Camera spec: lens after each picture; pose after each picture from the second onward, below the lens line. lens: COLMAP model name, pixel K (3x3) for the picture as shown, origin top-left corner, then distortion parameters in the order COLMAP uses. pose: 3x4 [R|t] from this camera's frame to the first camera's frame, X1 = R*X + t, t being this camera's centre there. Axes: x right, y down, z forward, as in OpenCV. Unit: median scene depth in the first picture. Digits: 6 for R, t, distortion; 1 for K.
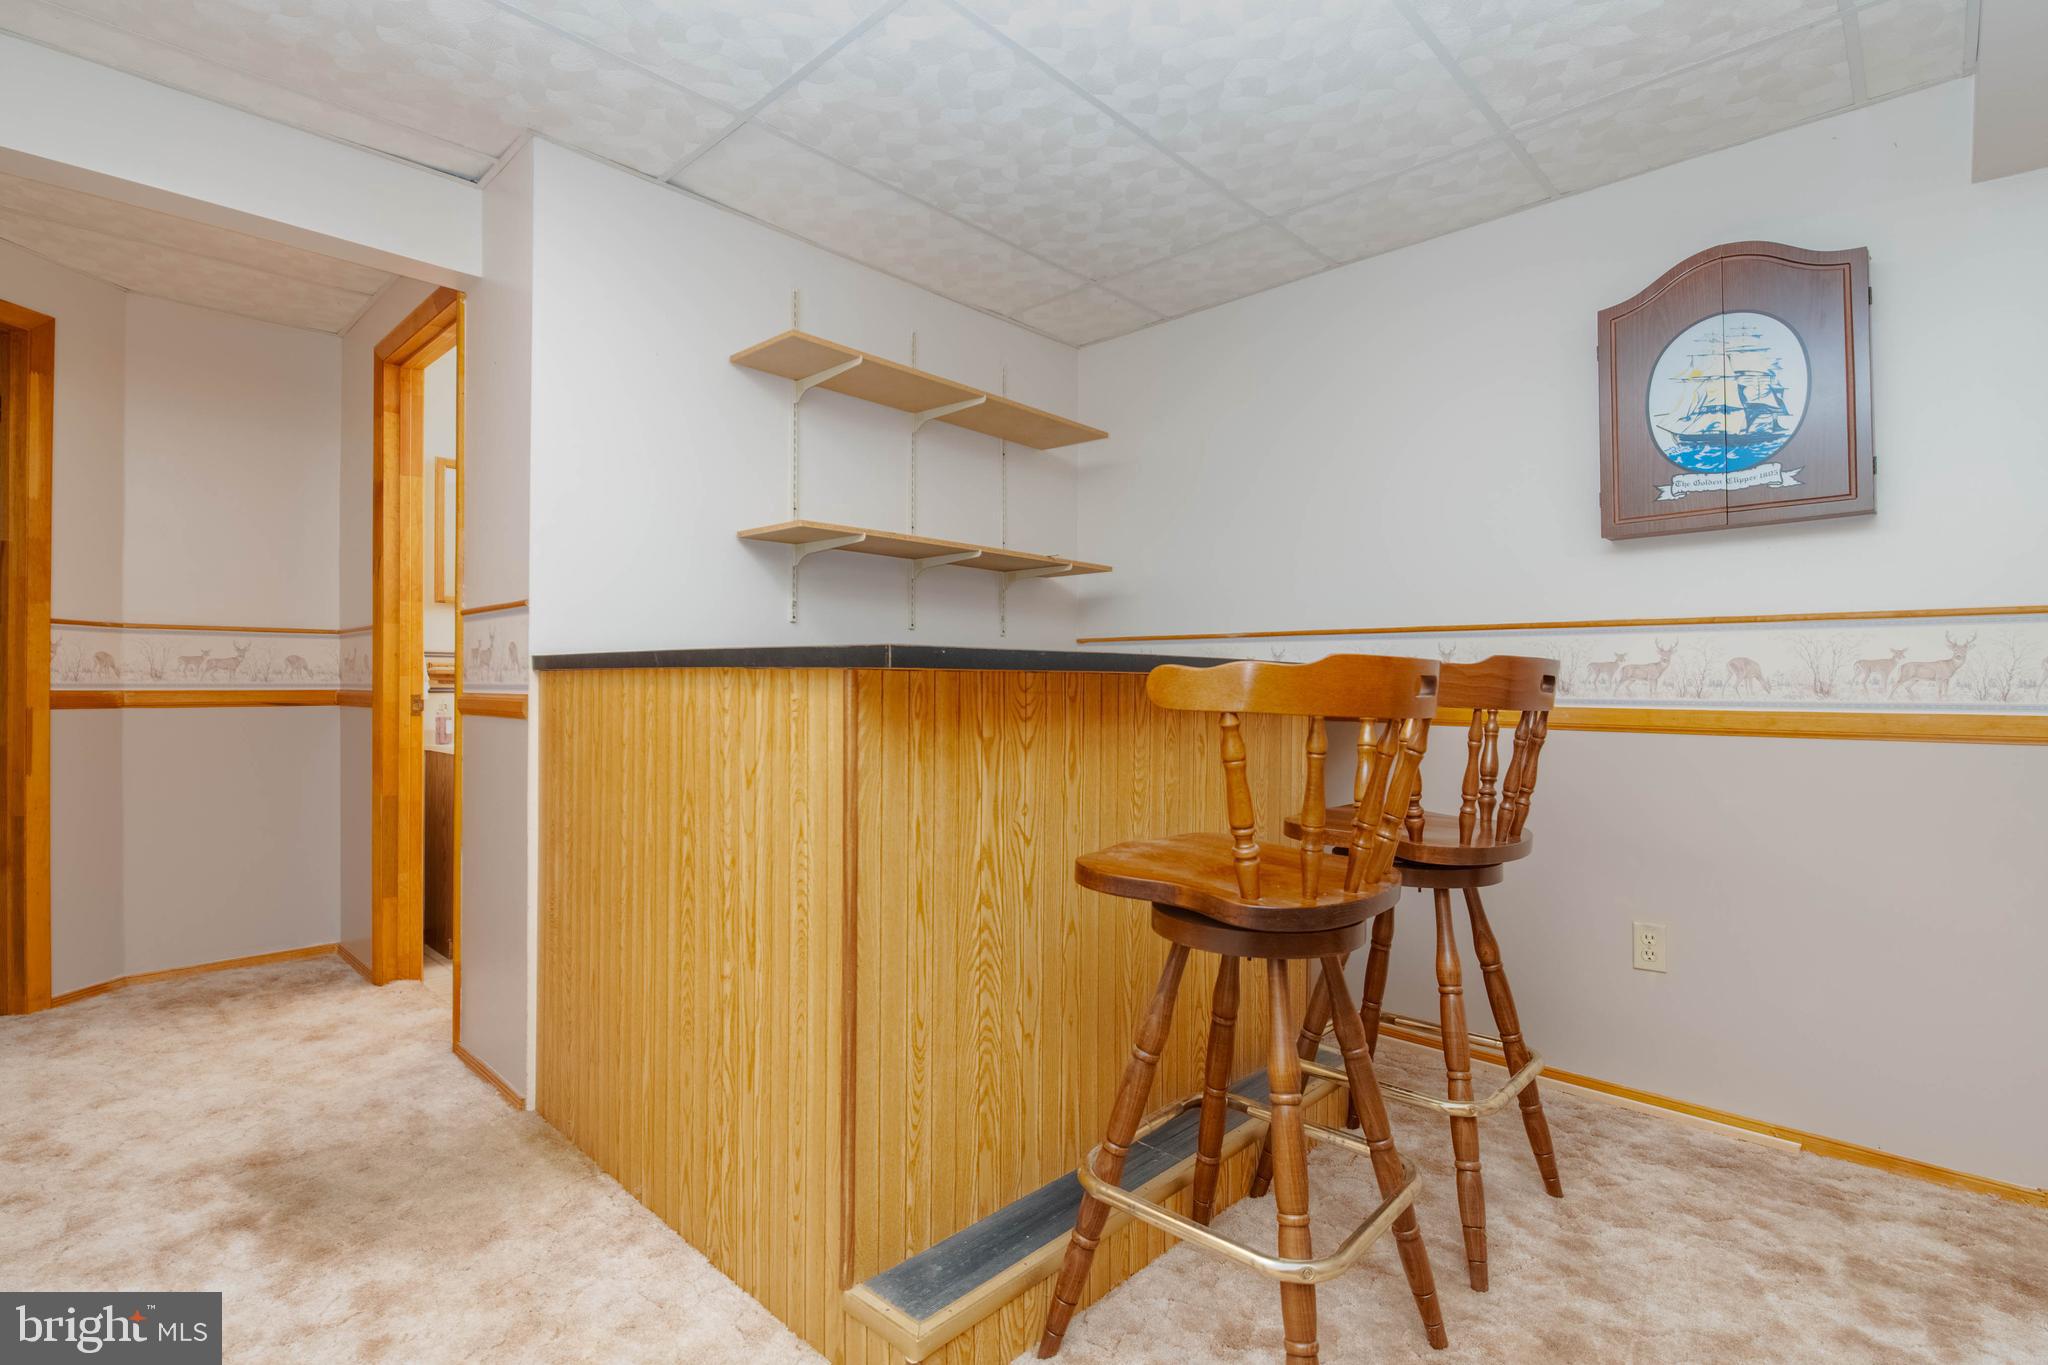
lens RADIAL K [[966.7, 0, 1026.3], [0, 966.7, 690.9], [0, 0, 1]] dist [-0.013490, -0.002009]
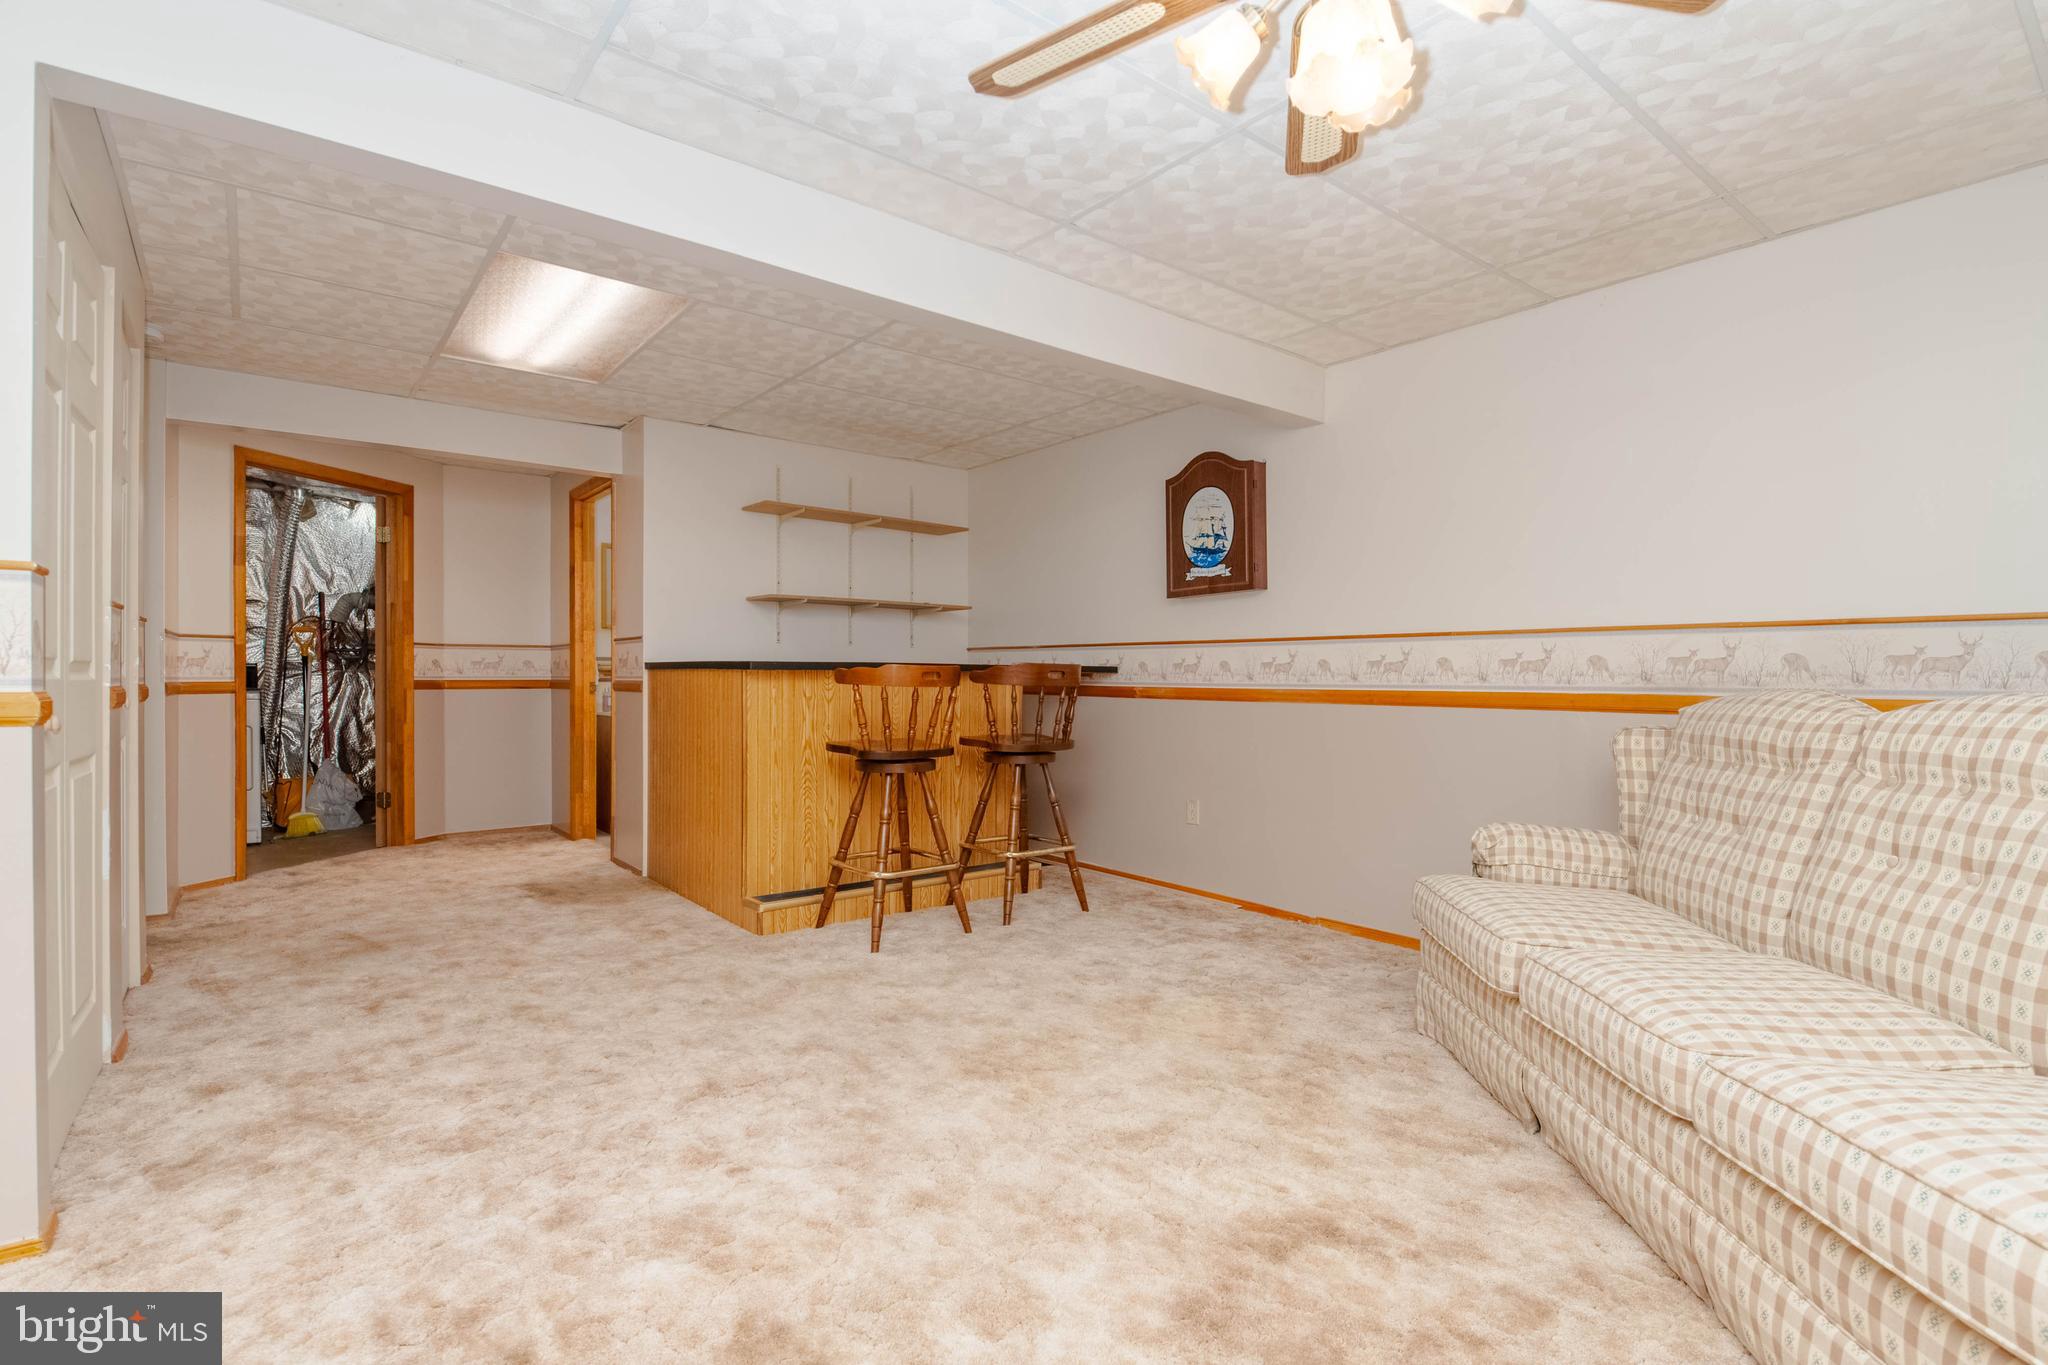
lens RADIAL K [[966.7, 0, 1031.1], [0, 966.7, 689.0], [0, 0, 1]] dist [-0.013490, -0.002009]
pose [[0.991263, -0.000128, -0.131904, 0.557475], [0.000757, 0.999989, 0.004723, 0.012020], [0.131901, -0.004782, 0.991251, -0.907937]]
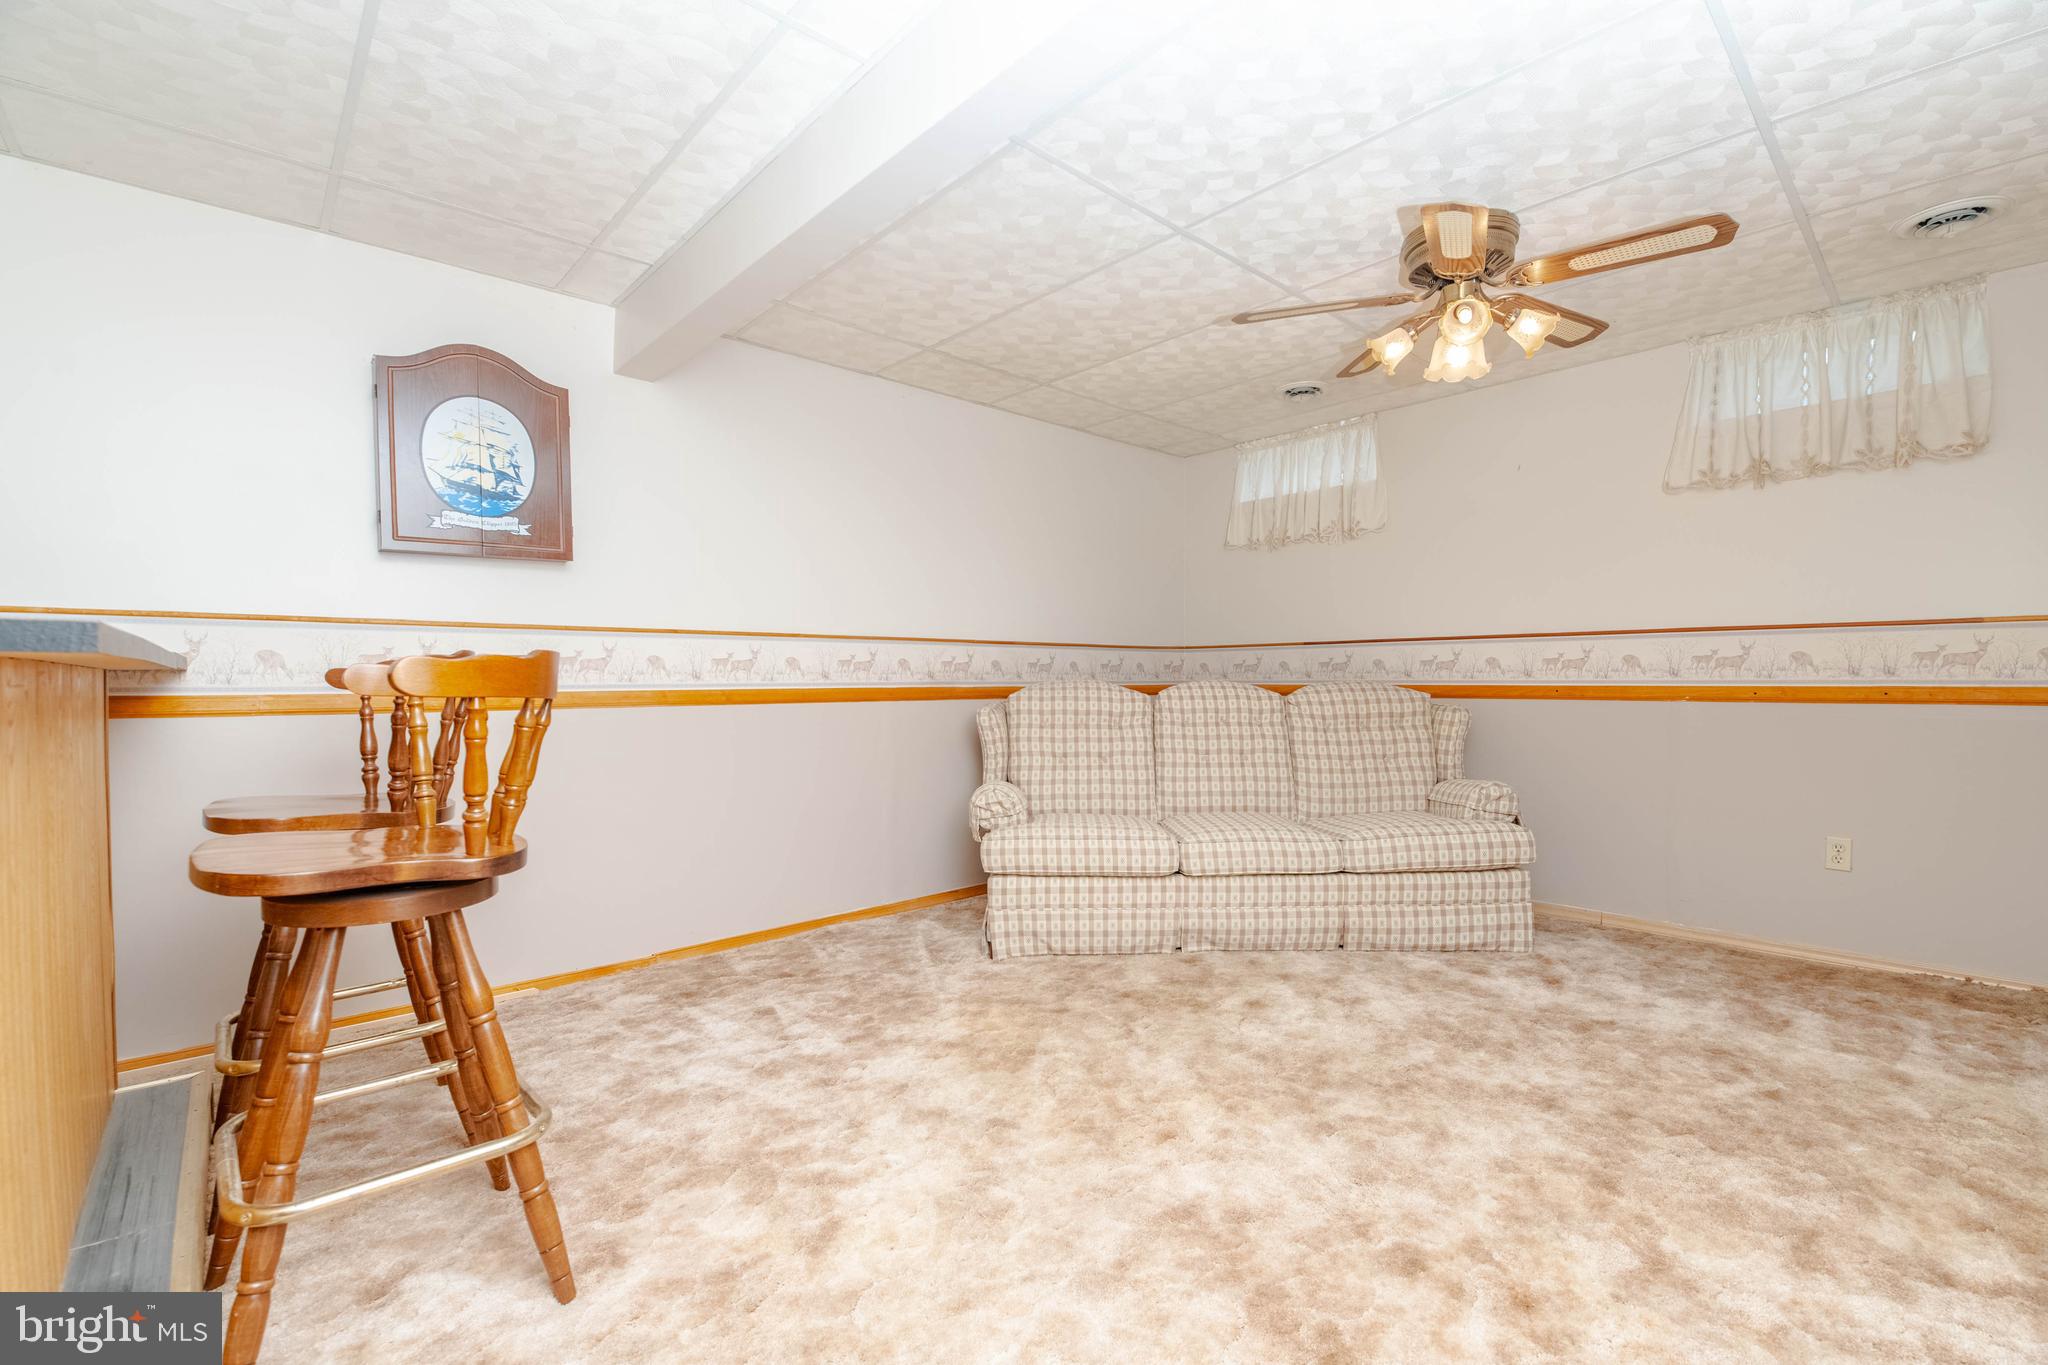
lens RADIAL K [[881.4, 0, 1040.7], [0, 881.4, 682.3], [0, 0, 1]] dist [-0.002536, -0.000969]
pose [[0.057482, -0.013577, 0.998254, -0.413272], [0.008612, 0.999877, 0.013104, -0.002517], [-0.998309, 0.007844, 0.057592, 0.125109]]
